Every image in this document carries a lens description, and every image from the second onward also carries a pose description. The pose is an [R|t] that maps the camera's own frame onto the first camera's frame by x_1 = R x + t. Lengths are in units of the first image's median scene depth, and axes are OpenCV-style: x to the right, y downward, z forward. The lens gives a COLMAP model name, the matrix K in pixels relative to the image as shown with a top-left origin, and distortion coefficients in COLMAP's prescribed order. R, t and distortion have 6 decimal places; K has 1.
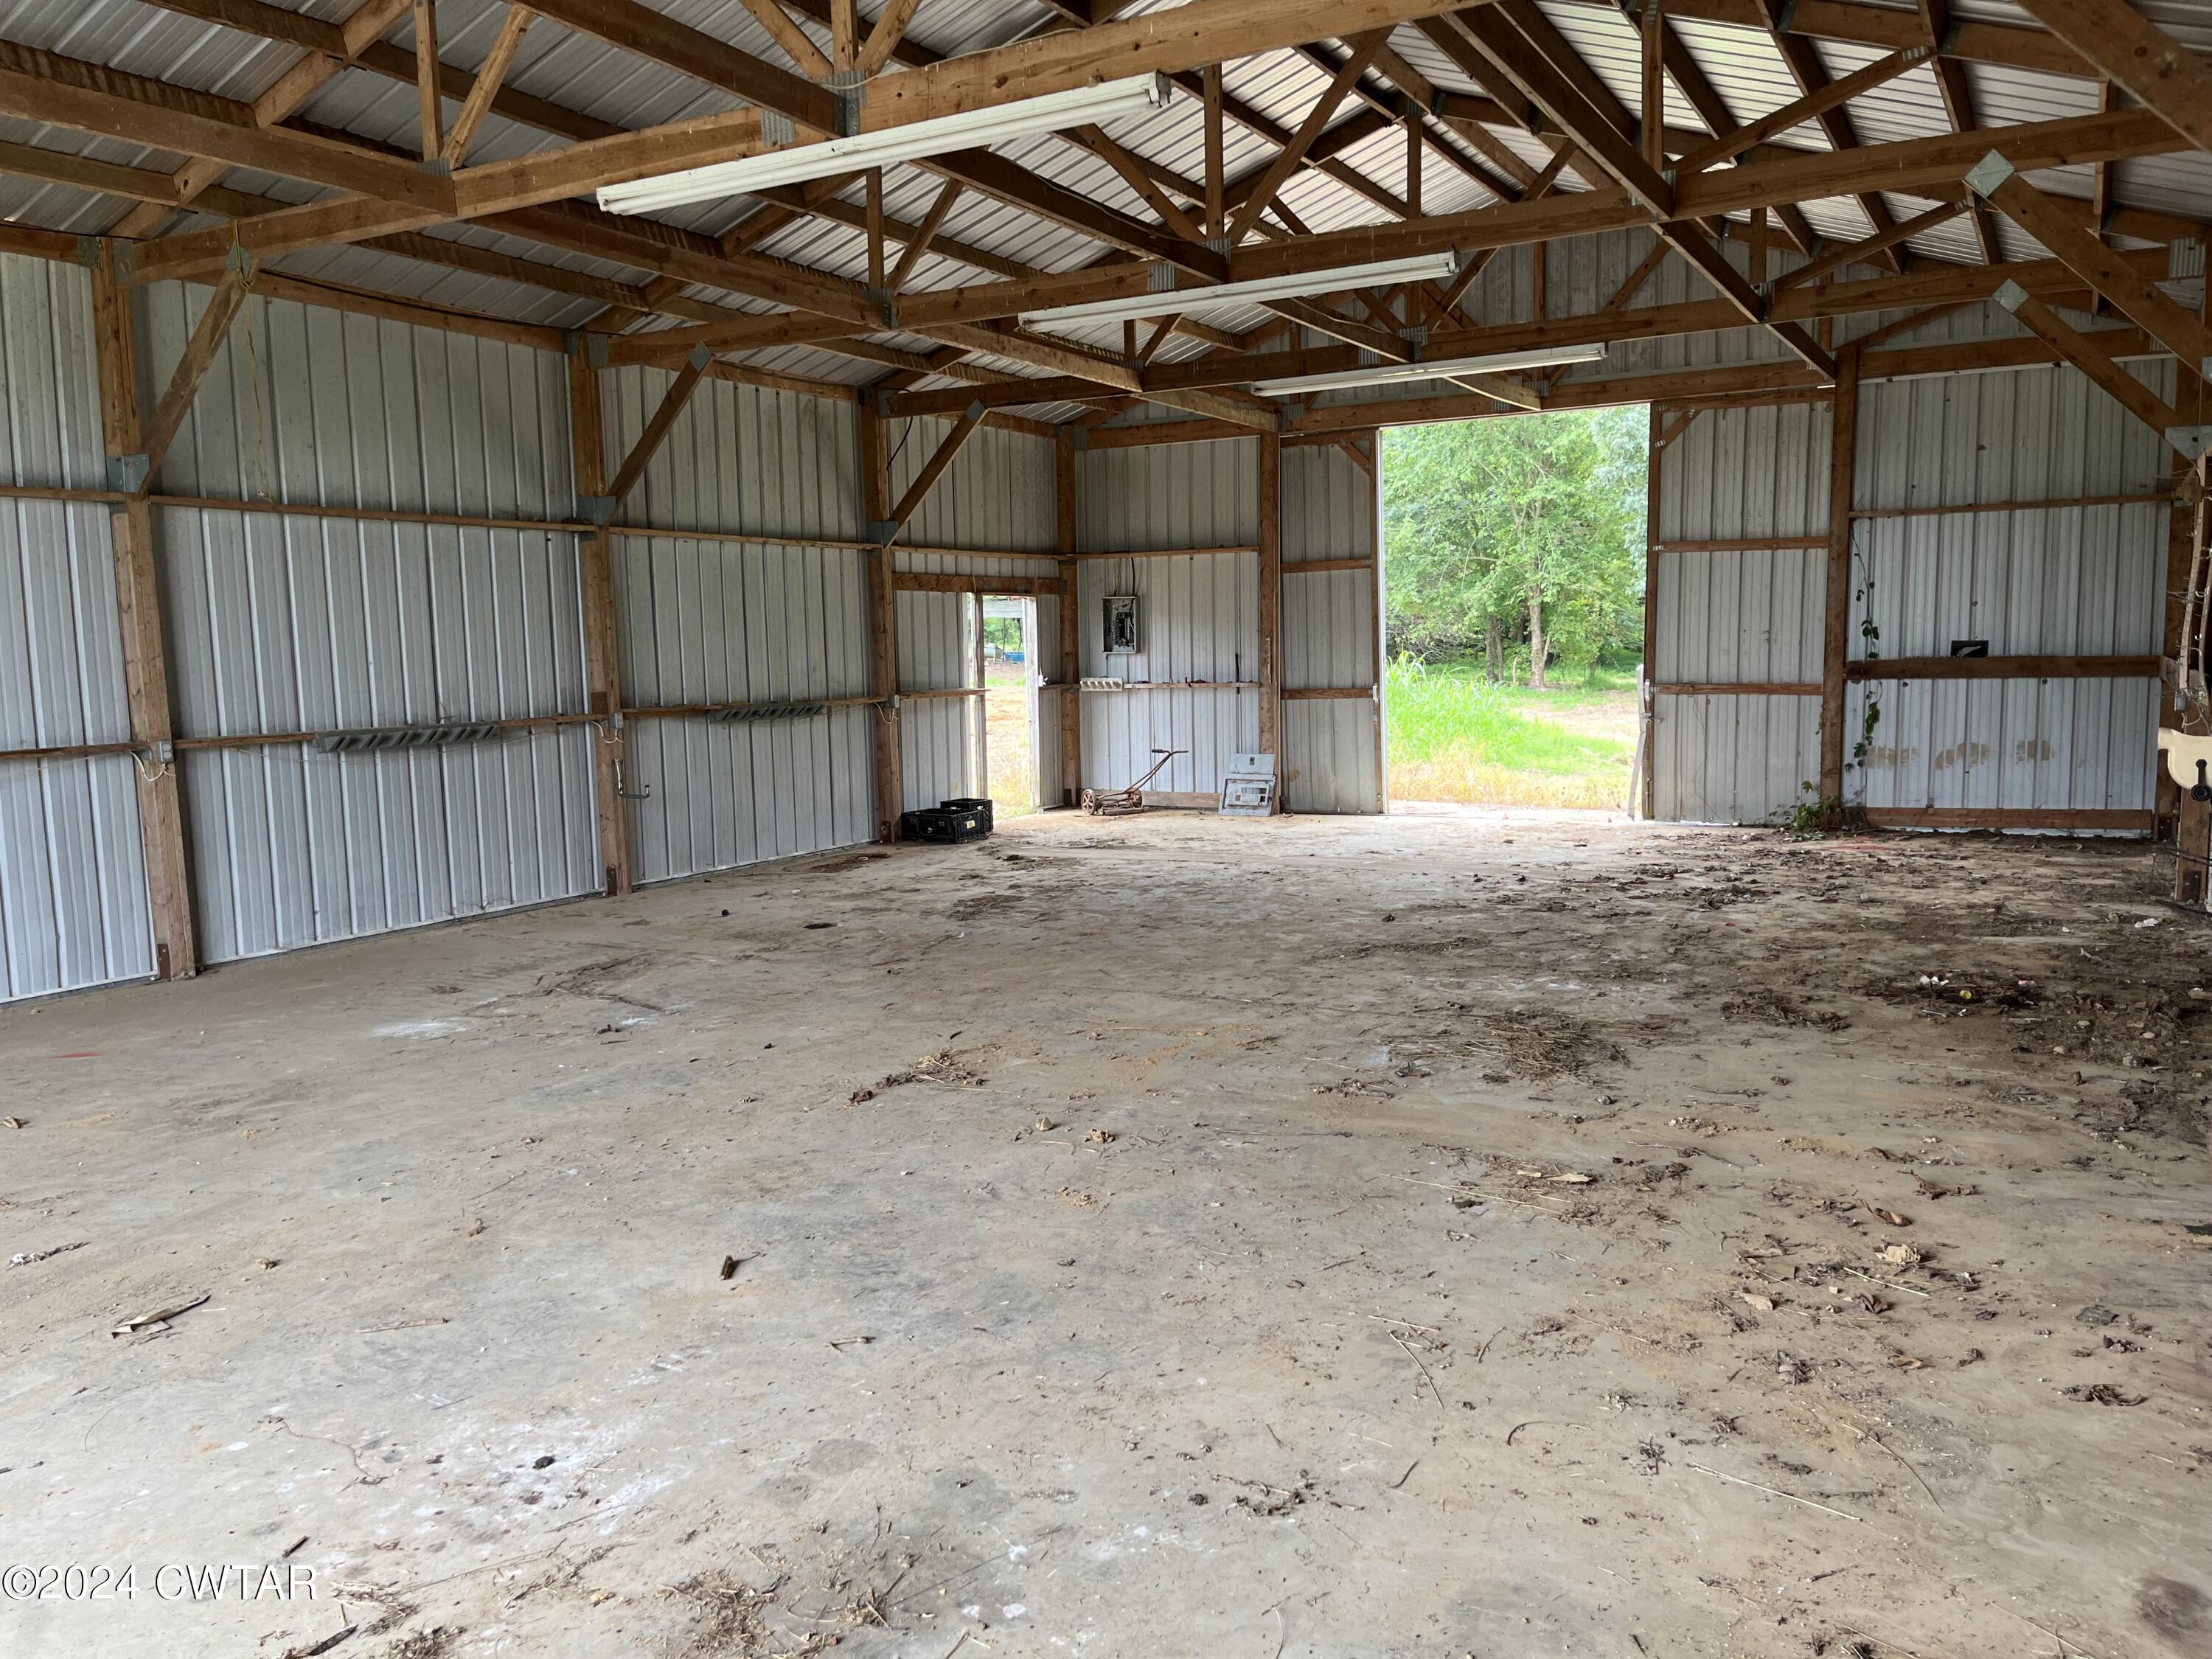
lens RADIAL K [[1703.0, 0, 1101.1], [0, 1703.0, 842.4], [0, 0, 1]] dist [0.040878, -0.038168]
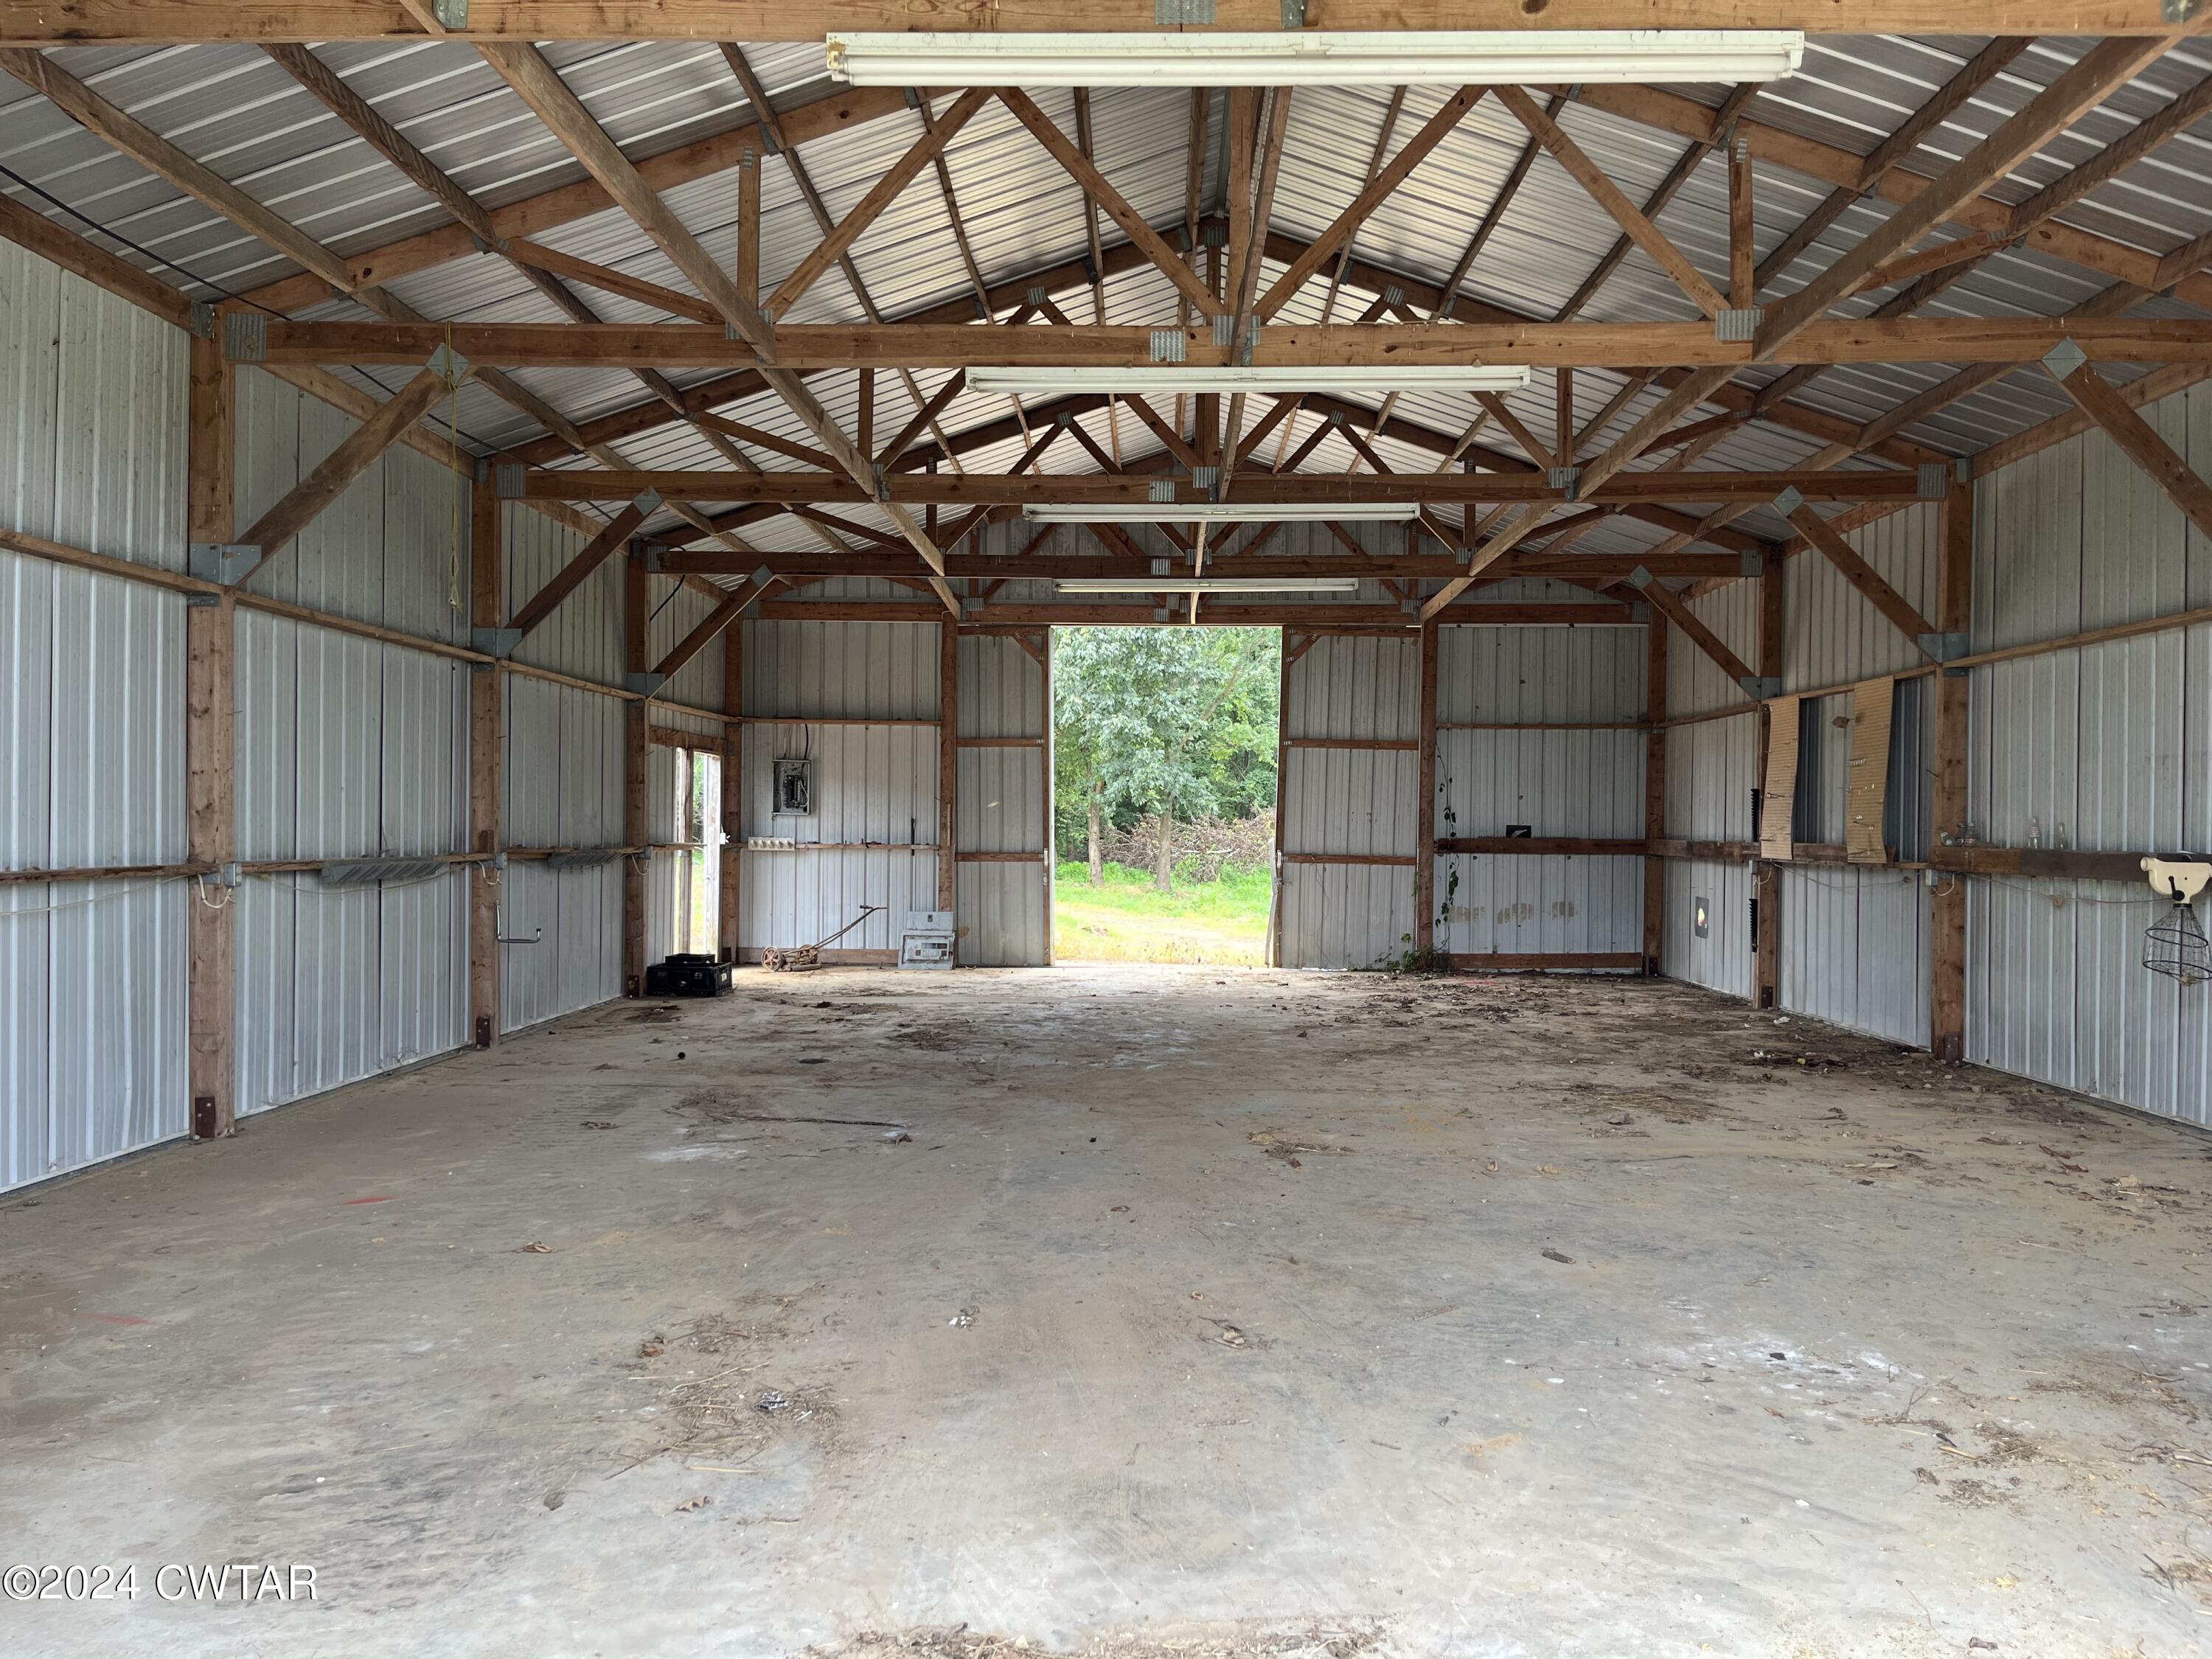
lens RADIAL K [[1703.0, 0, 1097.8], [0, 1703.0, 839.1], [0, 0, 1]] dist [0.040878, -0.038168]
pose [[0.879899, 0.027945, 0.474338, -0.373132], [0.026401, 0.993852, -0.107525, 0.023514], [-0.474426, 0.107134, 0.873752, 0.010312]]
